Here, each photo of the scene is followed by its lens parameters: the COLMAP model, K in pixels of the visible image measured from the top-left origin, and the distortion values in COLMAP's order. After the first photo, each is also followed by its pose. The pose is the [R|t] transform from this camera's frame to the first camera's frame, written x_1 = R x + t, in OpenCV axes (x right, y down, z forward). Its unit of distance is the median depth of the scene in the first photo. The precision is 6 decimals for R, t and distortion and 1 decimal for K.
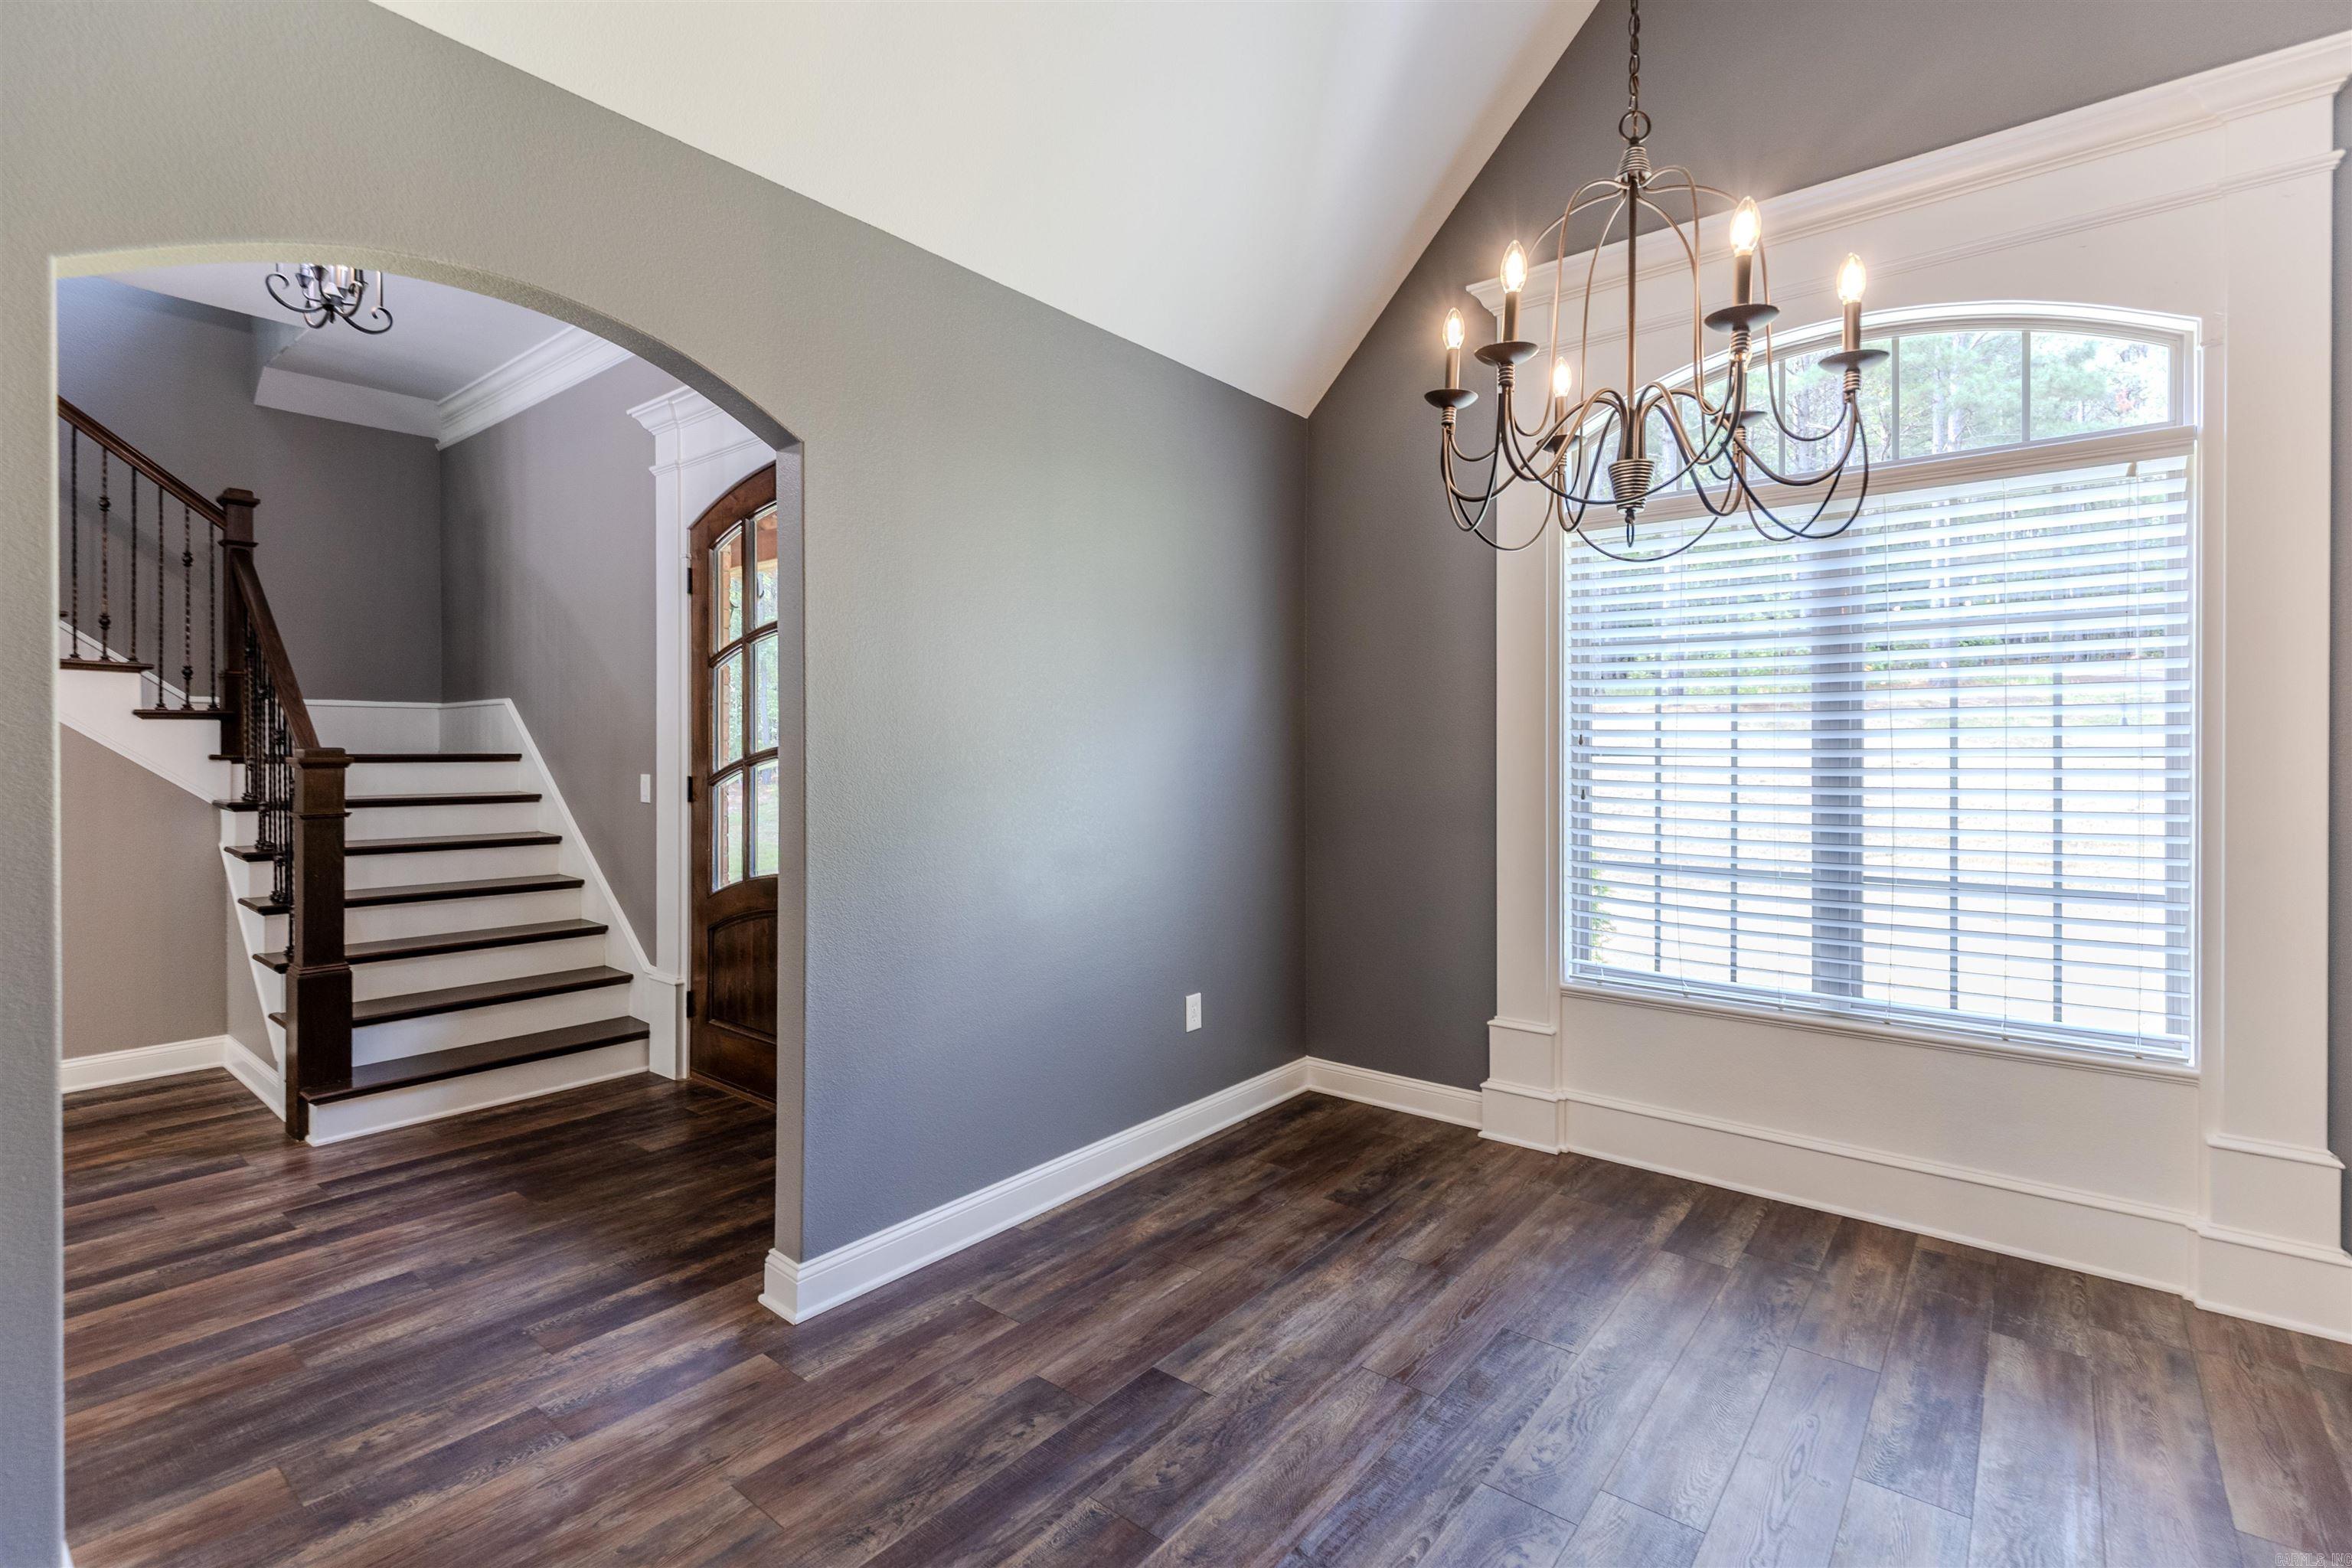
lens RADIAL K [[1090.2, 0, 1162.5], [0, 1090.2, 759.1], [0, 0, 1]] dist [0.003004, -0.001389]
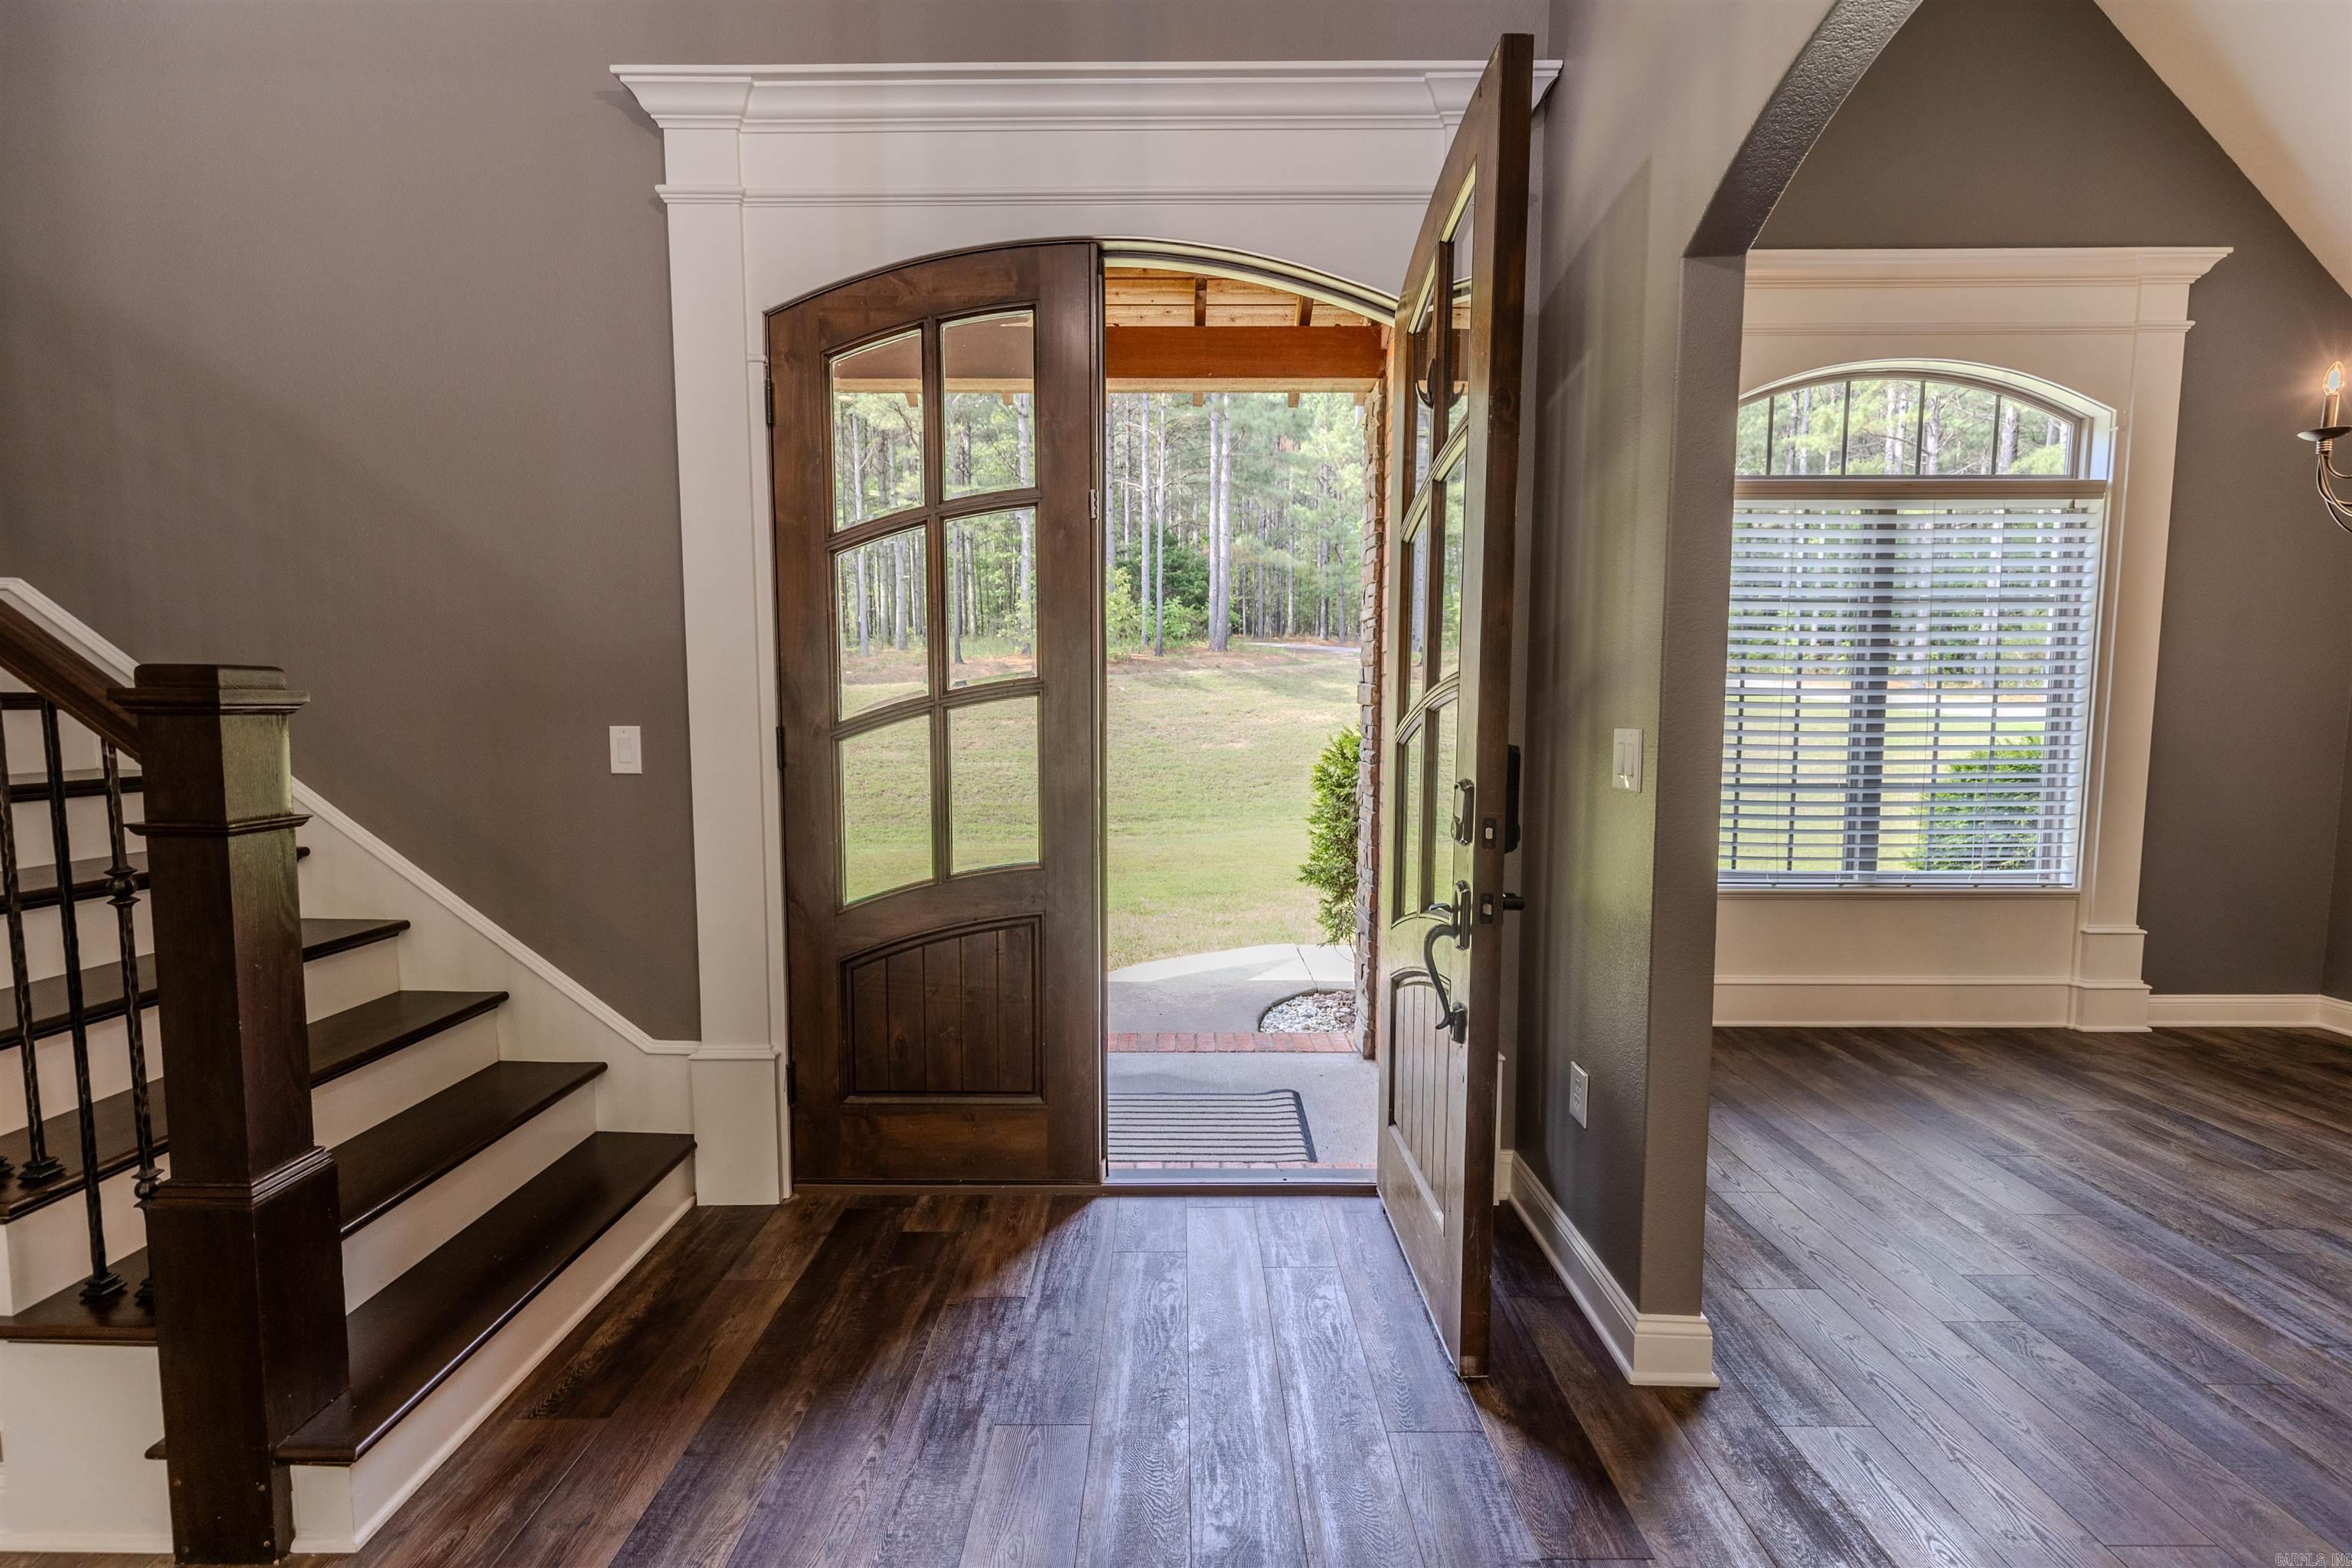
lens RADIAL K [[1090.2, 0, 1173.9], [0, 1090.2, 803.5], [0, 0, 1]] dist [0.003004, -0.001389]
pose [[0.768875, -0.063776, 0.636211, -0.906287], [0.003170, 0.995381, 0.095949, -0.000179], [-0.639392, -0.071756, 0.765526, 0.518160]]
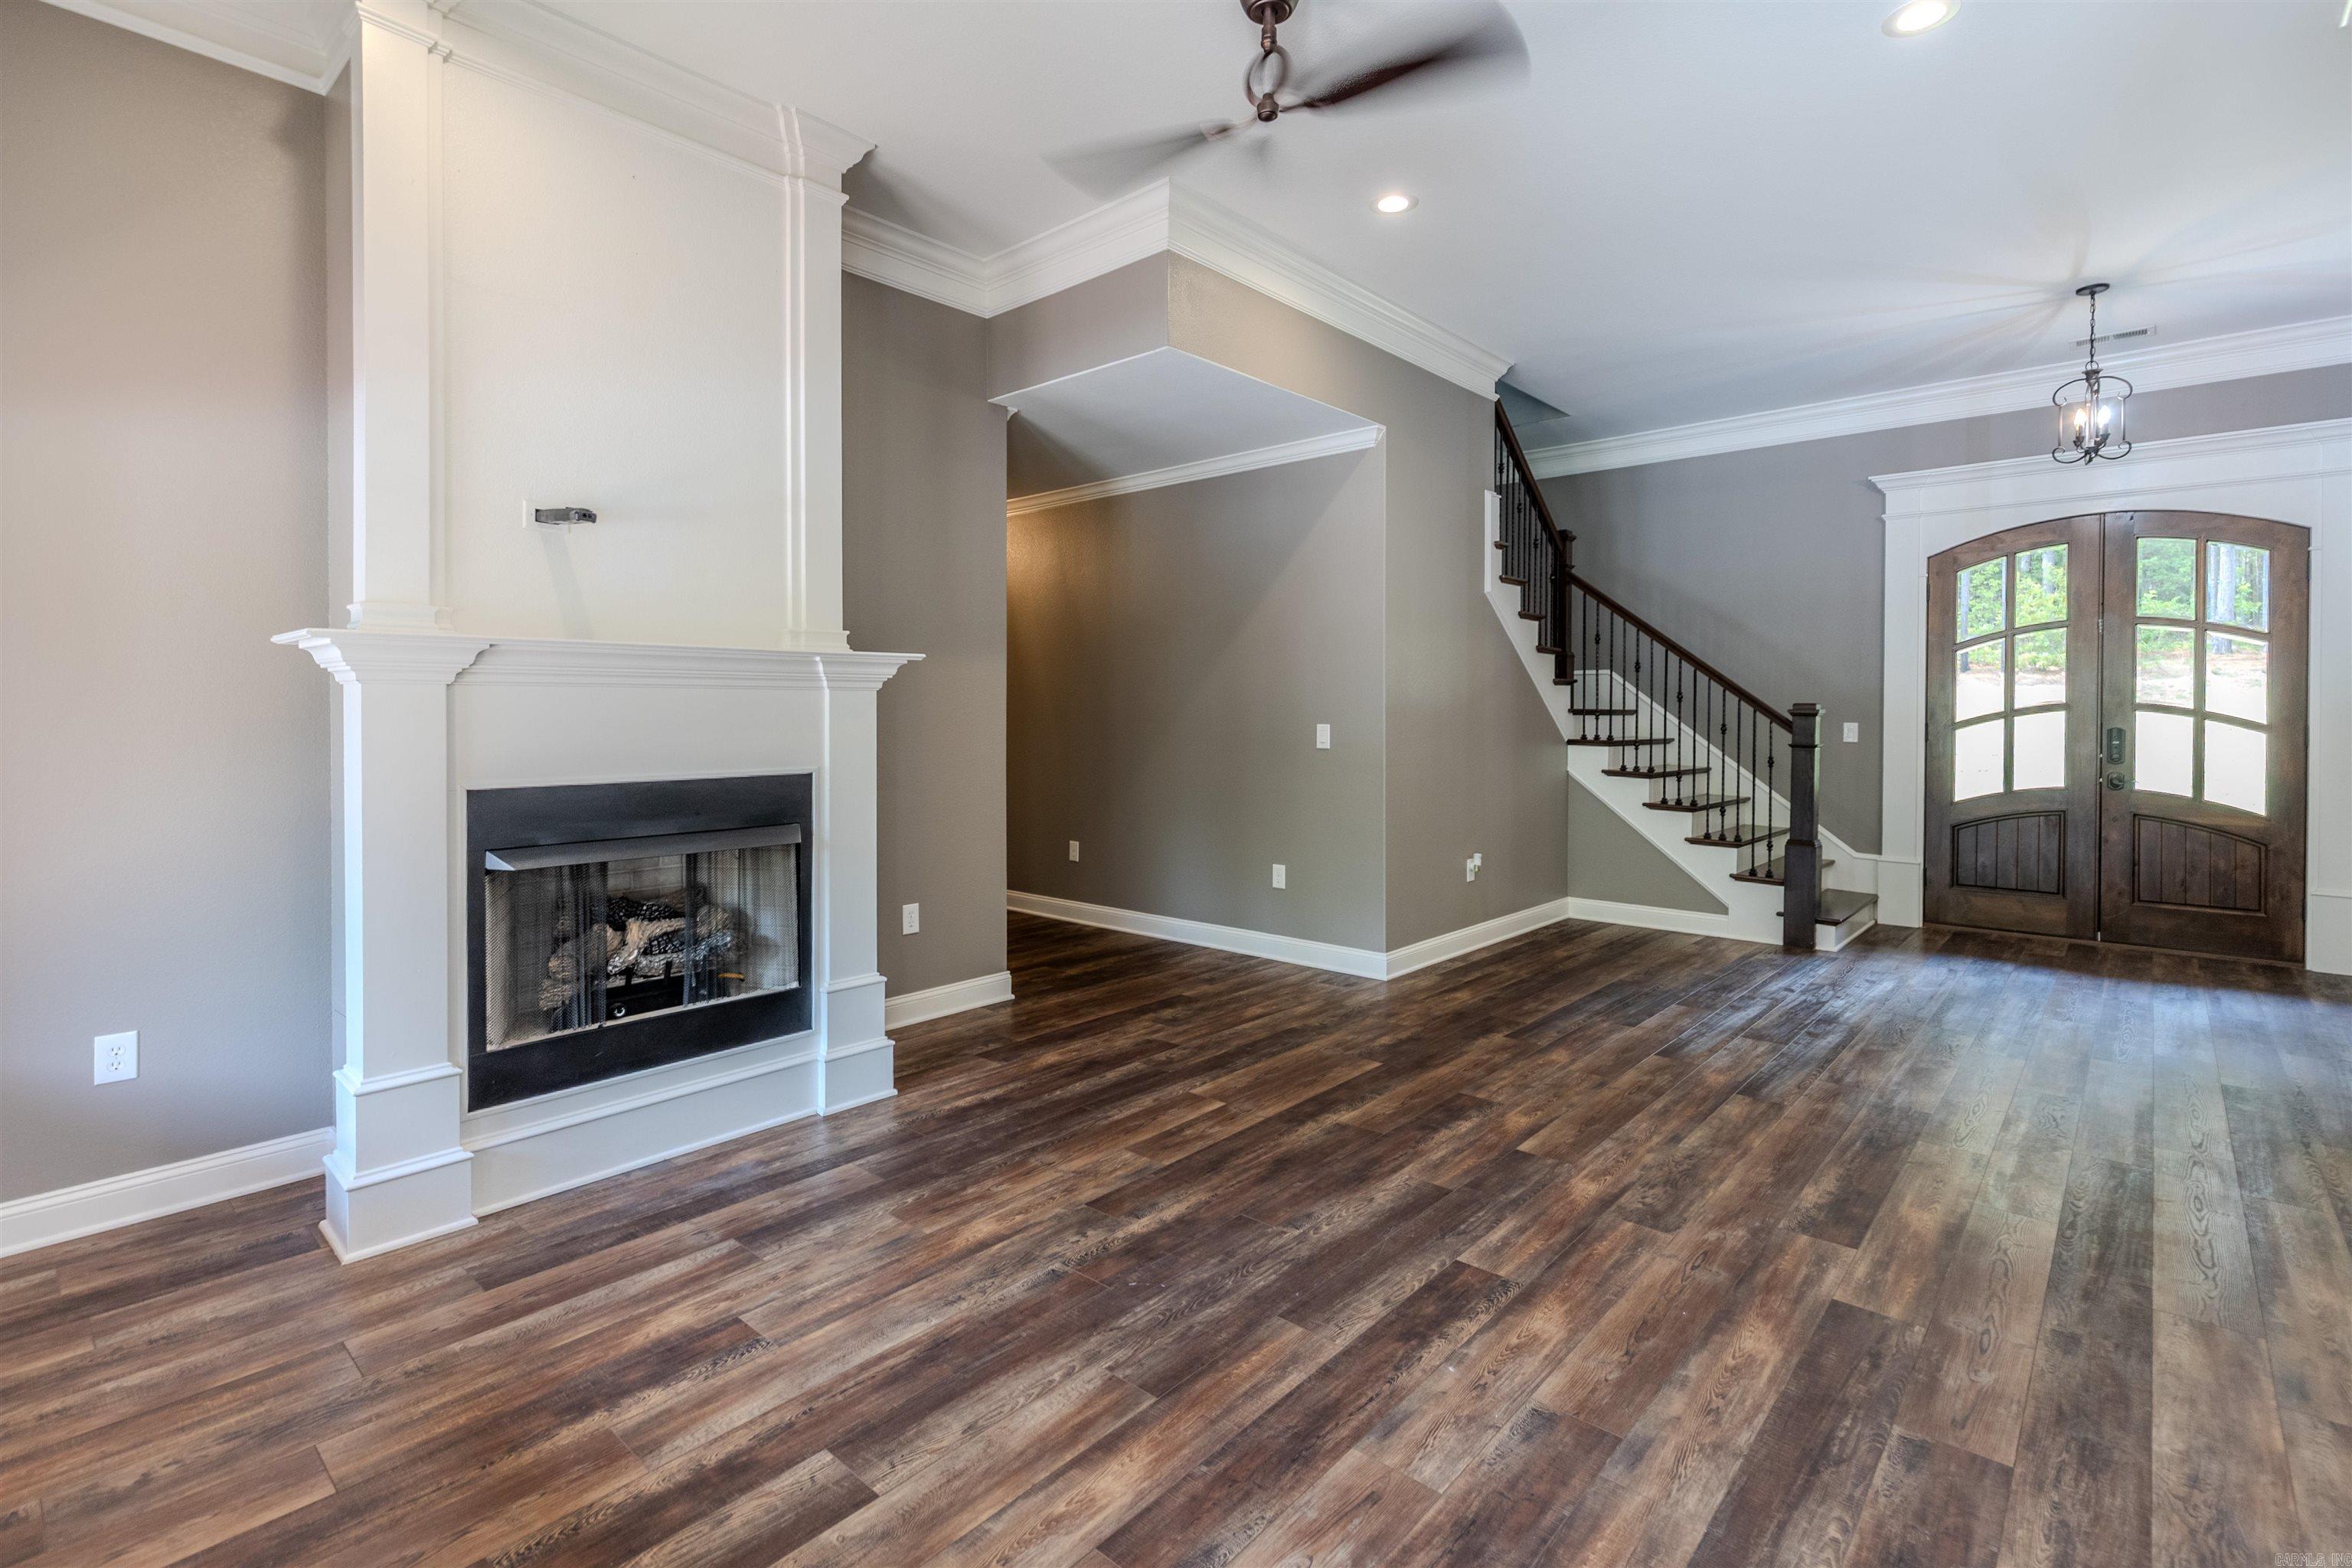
lens RADIAL K [[1090.2, 0, 1221.7], [0, 1090.2, 722.9], [0, 0, 1]] dist [0.003004, -0.001389]
pose [[0.999959, 0.001659, 0.008899, -1.968374], [-0.001746, 0.999951, 0.009740, 0.002768], [-0.008882, -0.009755, 0.999913, -0.690899]]
